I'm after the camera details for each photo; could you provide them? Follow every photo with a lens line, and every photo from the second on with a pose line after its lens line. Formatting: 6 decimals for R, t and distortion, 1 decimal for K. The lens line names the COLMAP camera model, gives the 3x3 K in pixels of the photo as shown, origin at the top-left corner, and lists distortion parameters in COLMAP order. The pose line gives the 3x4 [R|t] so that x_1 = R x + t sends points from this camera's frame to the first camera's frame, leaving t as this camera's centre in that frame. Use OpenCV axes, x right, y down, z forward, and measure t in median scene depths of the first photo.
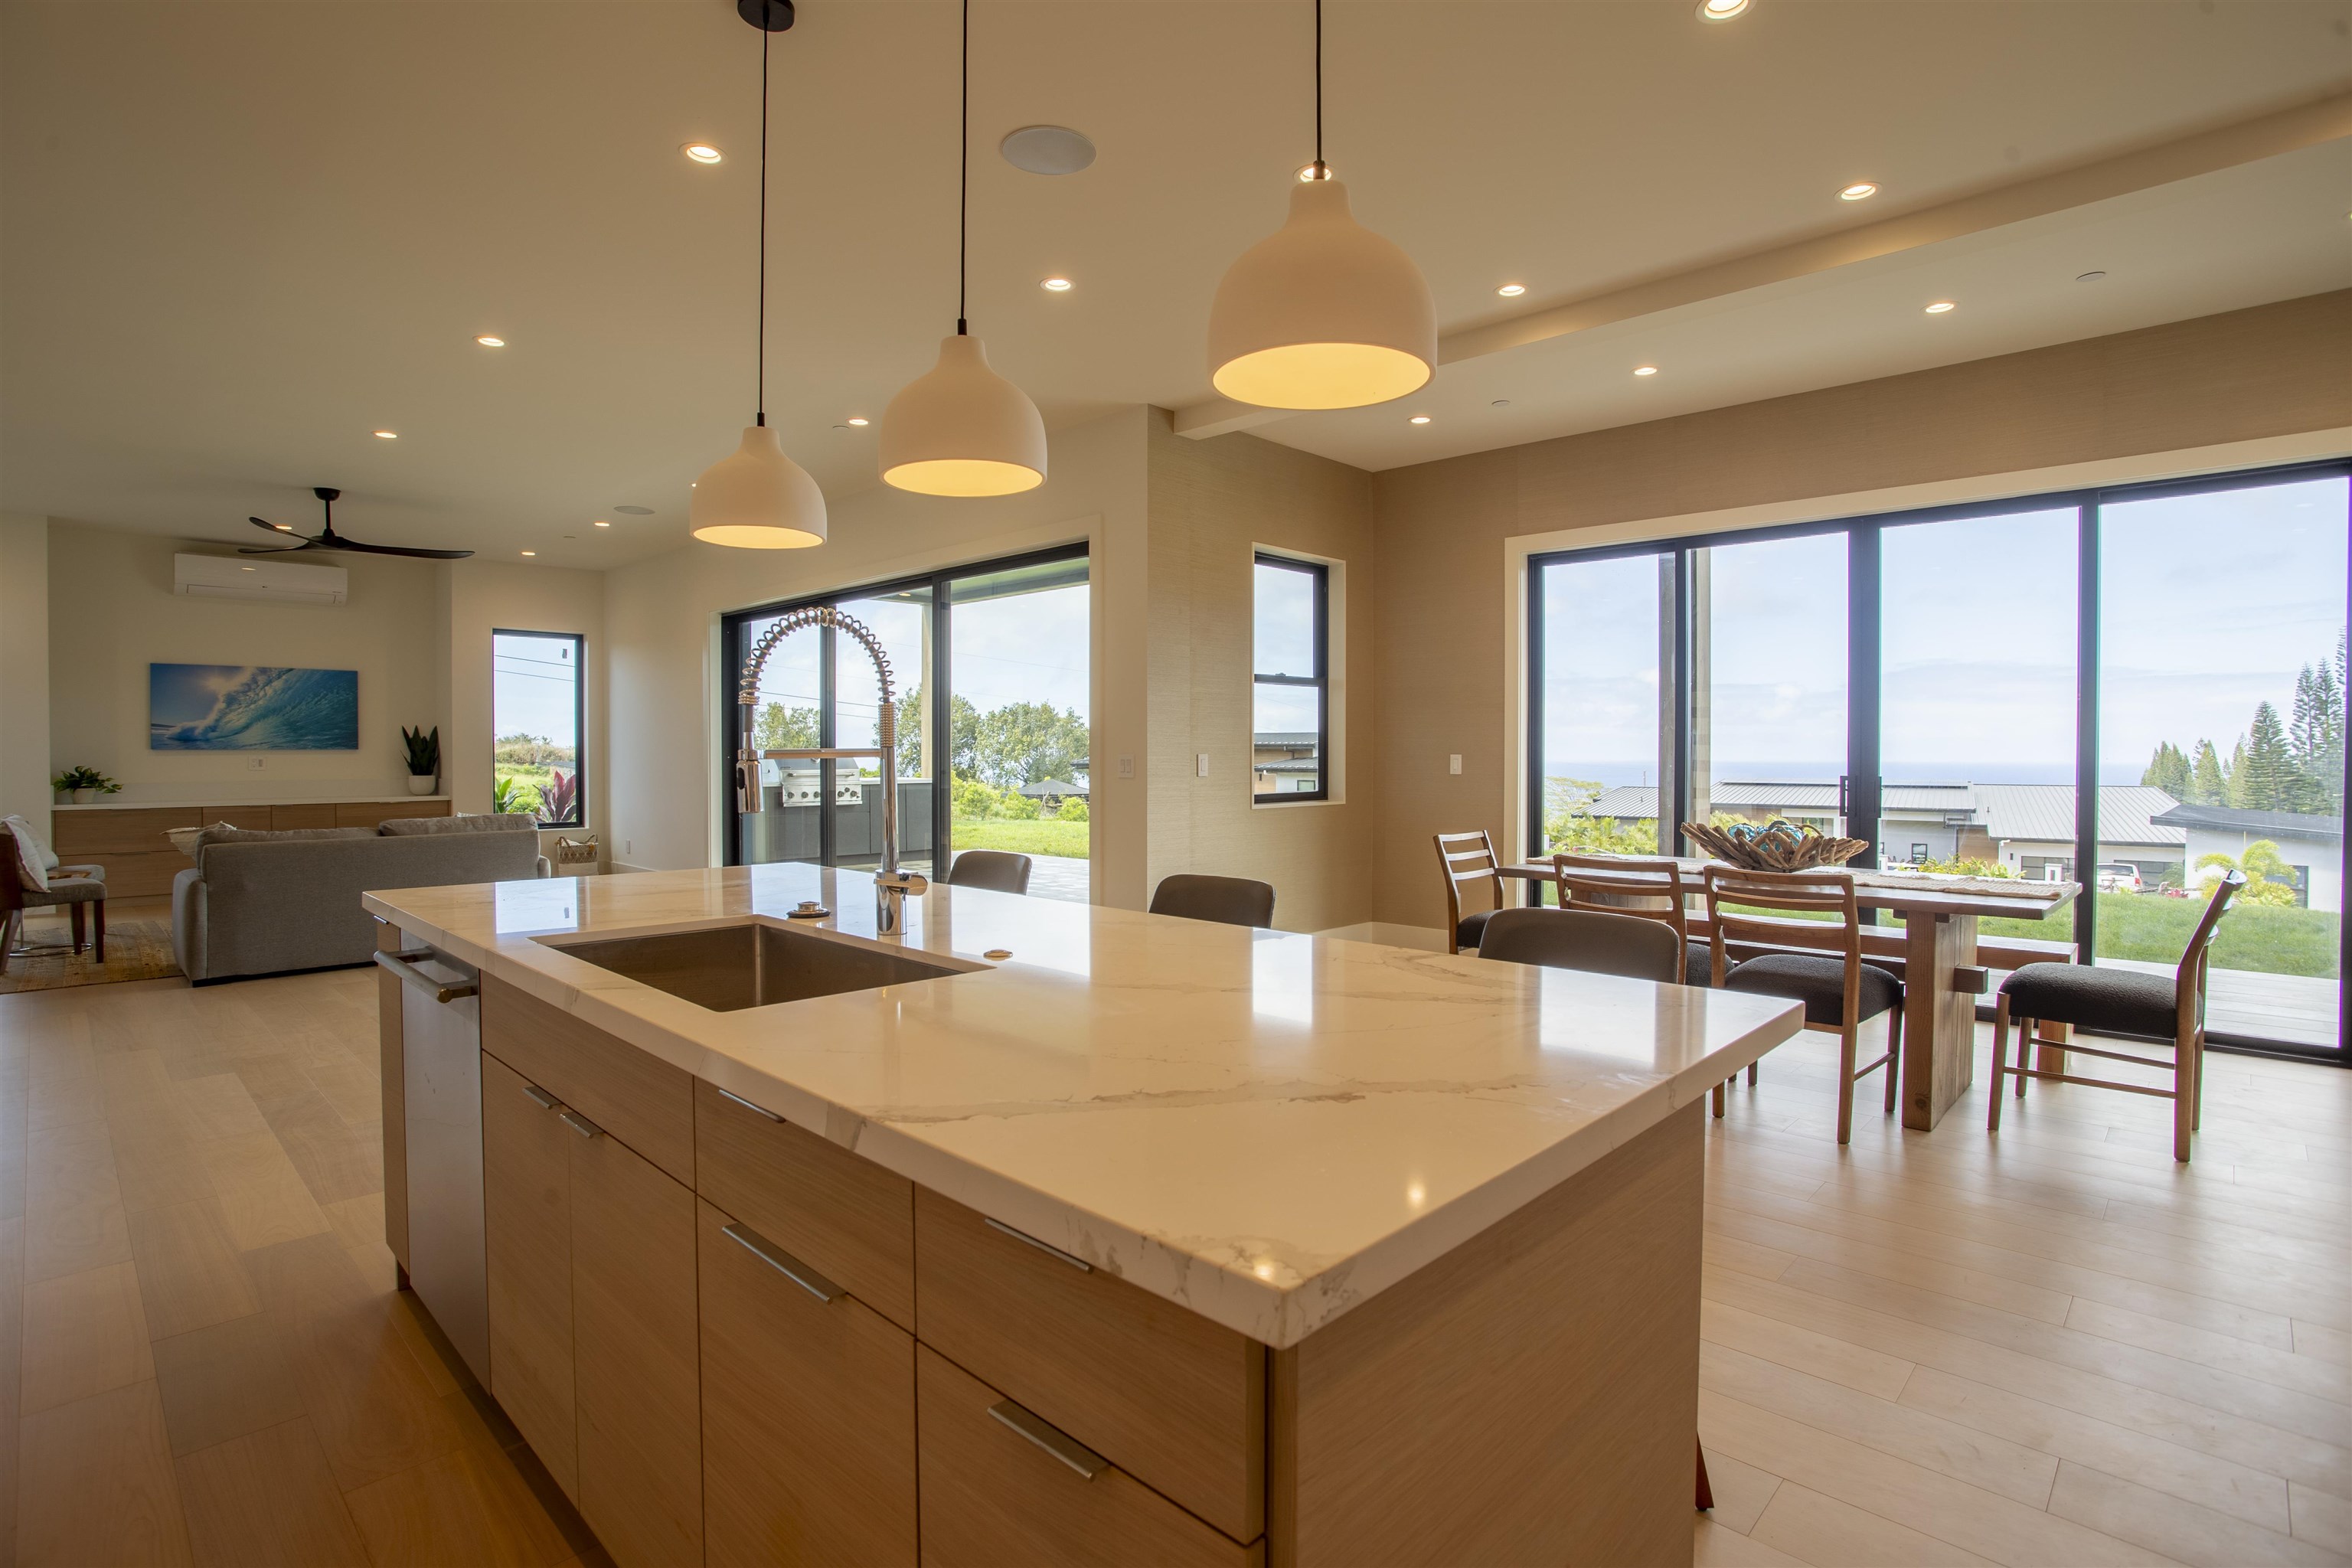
lens RADIAL K [[1133.5, 0, 1173.1], [0, 1133.5, 766.1], [0, 0, 1]] dist [-0.050752, 0.022050]
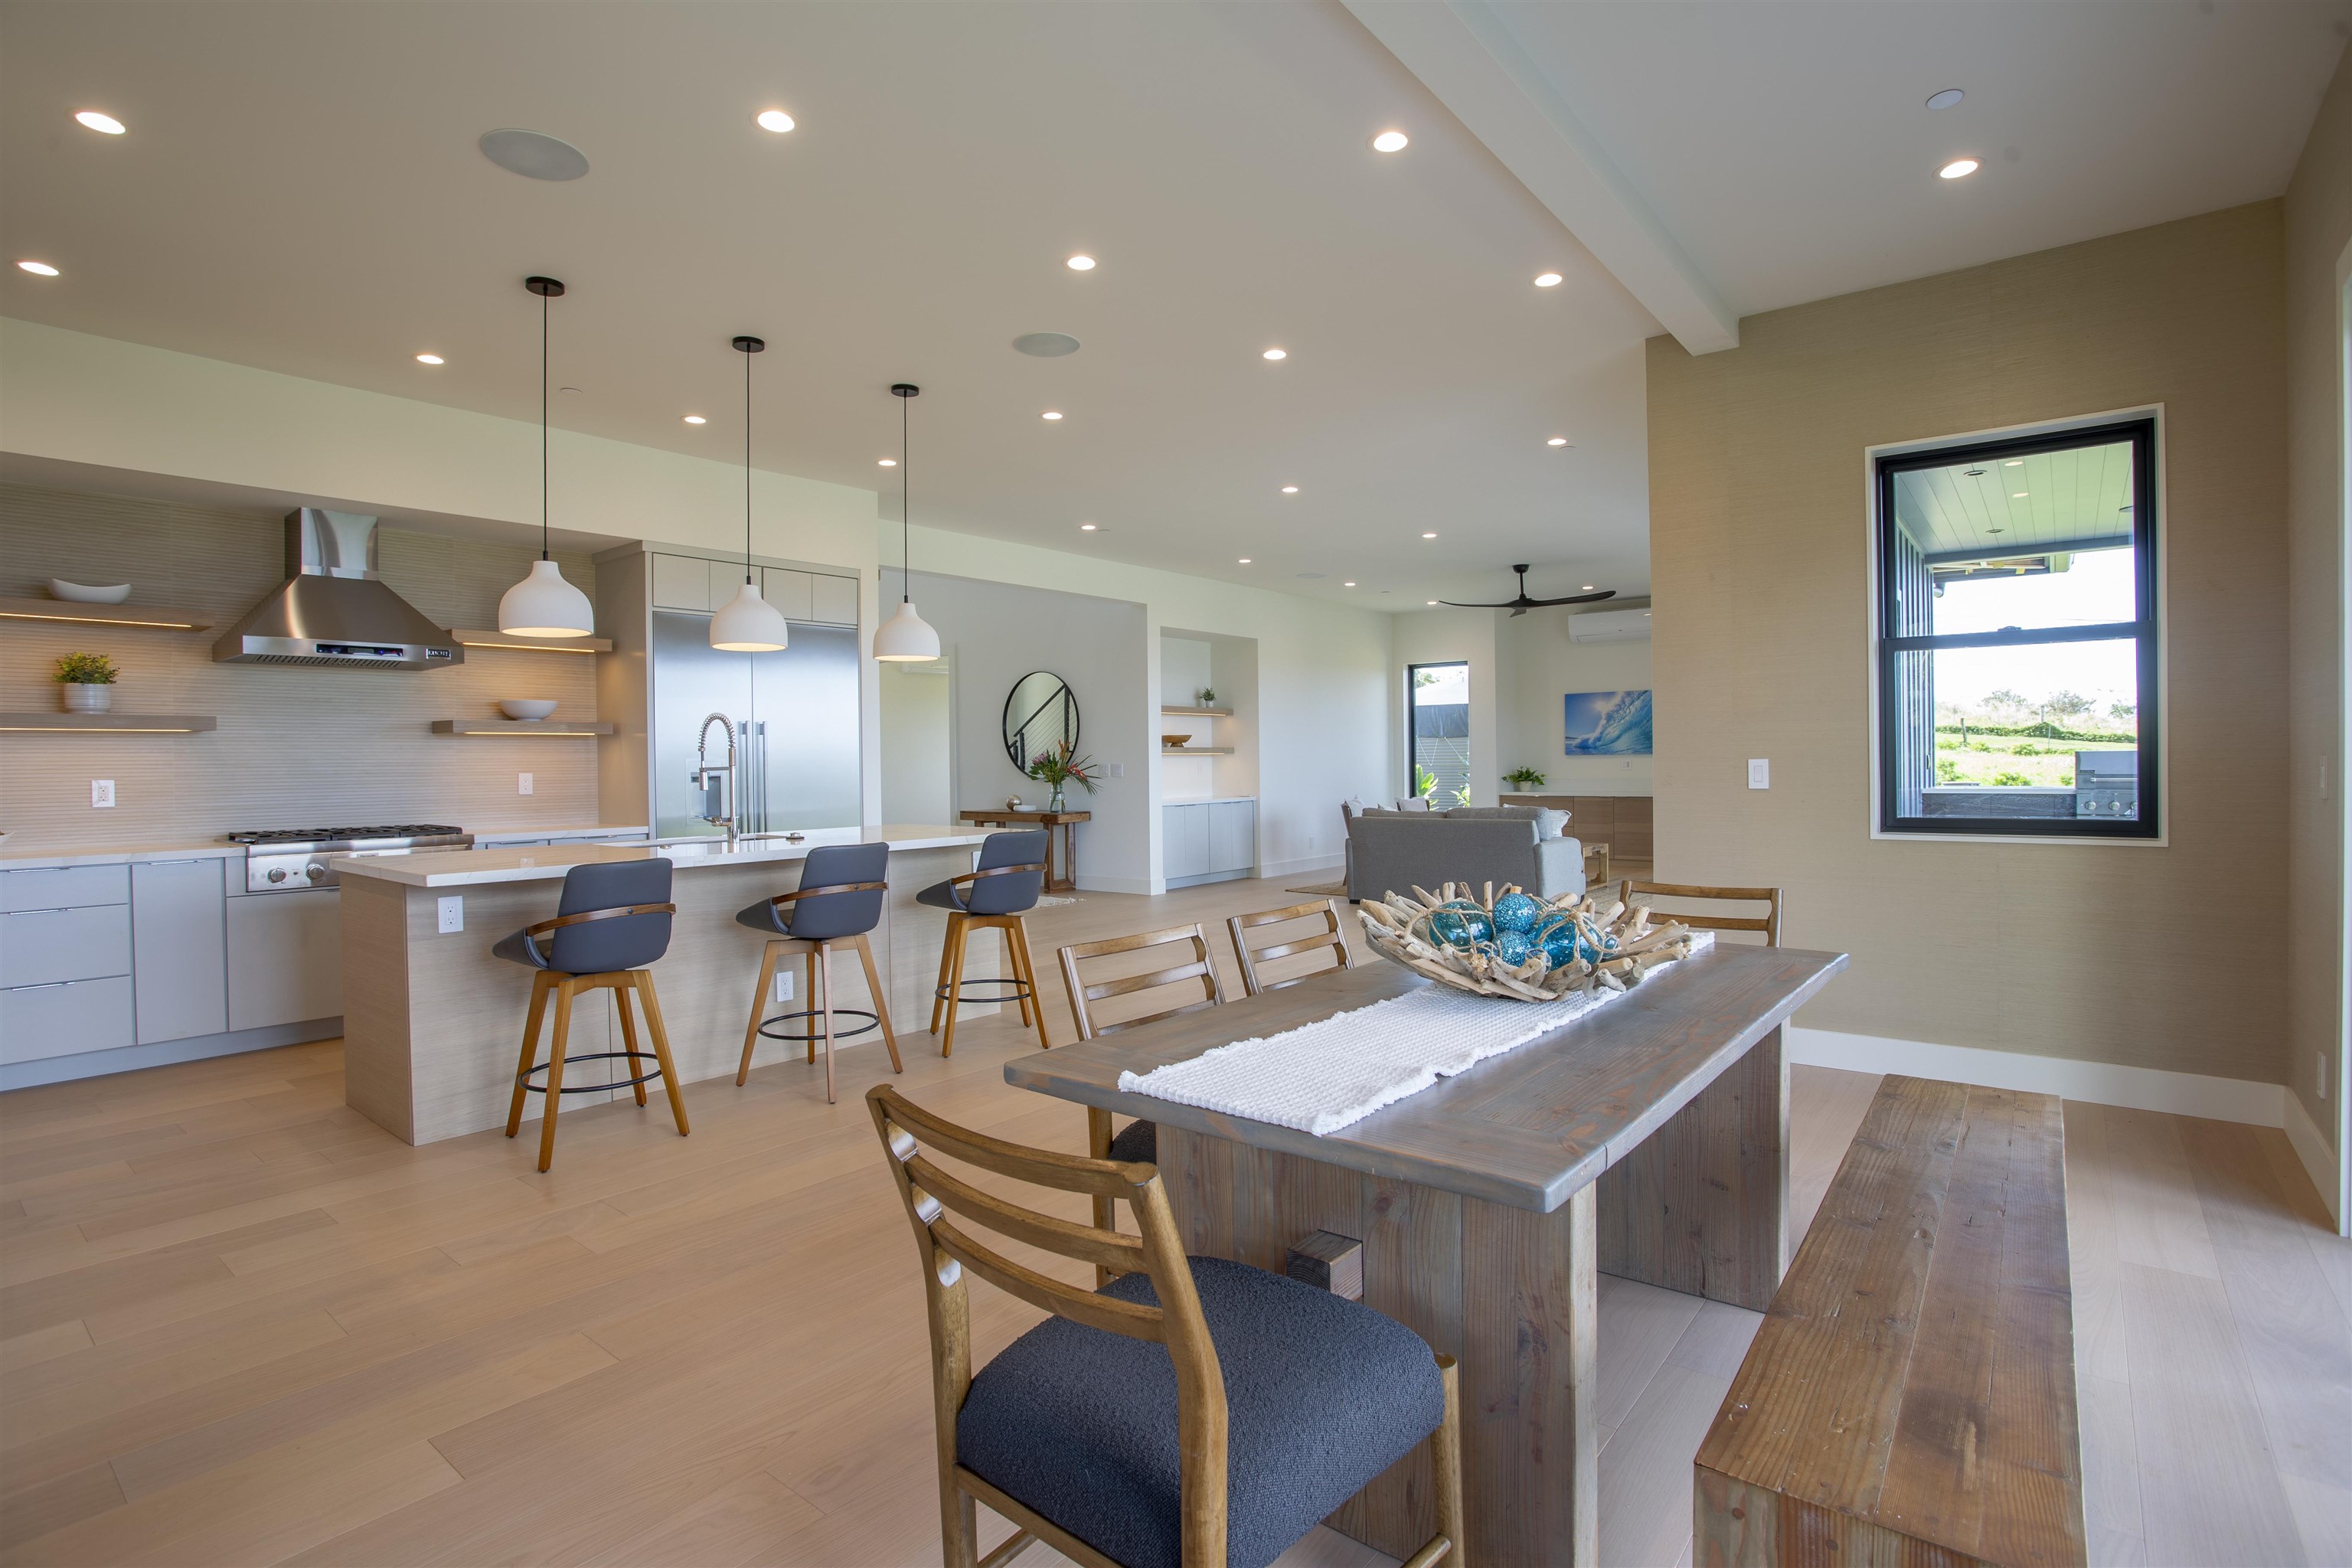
lens RADIAL K [[1133.5, 0, 1173.1], [0, 1133.5, 766.1], [0, 0, 1]] dist [-0.050752, 0.022050]
pose [[0.087873, 0.003117, -0.996127, 0.614093], [-0.001942, 0.999994, 0.002958, -0.004912], [0.996130, 0.001674, 0.087878, 0.467617]]
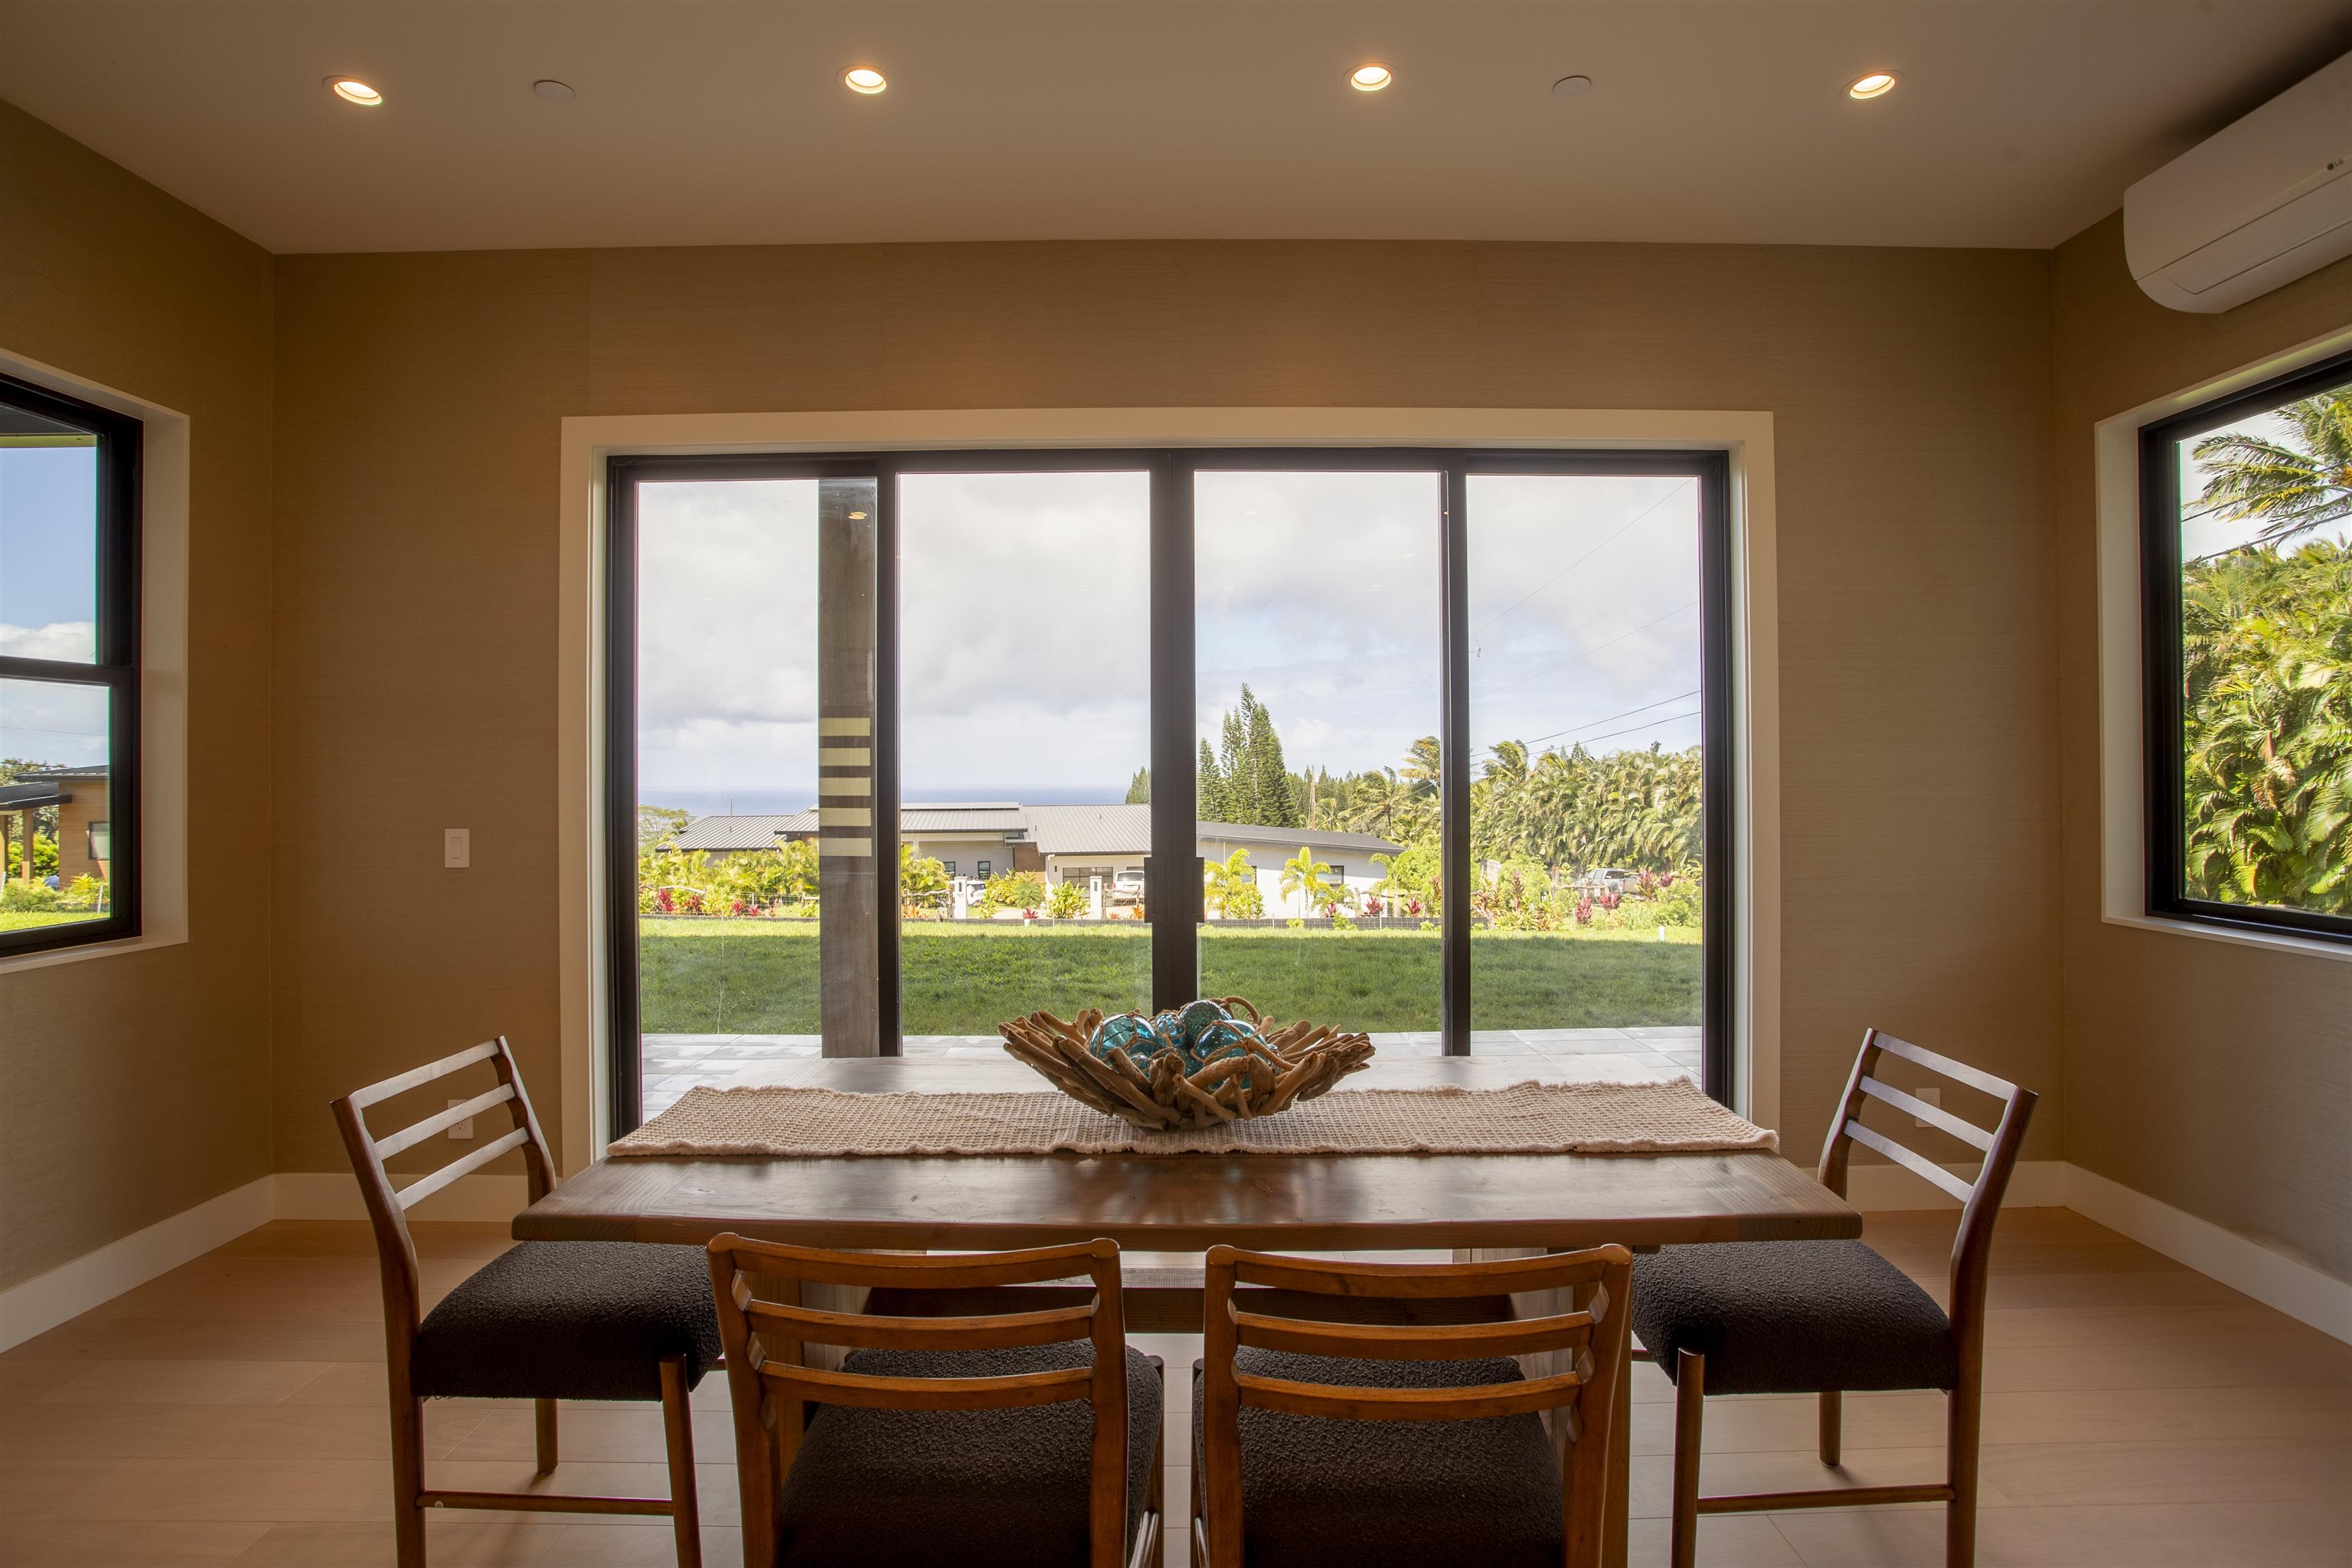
lens RADIAL K [[1133.5, 0, 1173.1], [0, 1133.5, 766.1], [0, 0, 1]] dist [-0.050752, 0.022050]
pose [[0.715921, -0.000316, 0.698181, 0.122239], [0.016193, 0.999738, -0.016152, -0.023752], [-0.697993, 0.022869, 0.715739, 0.389365]]
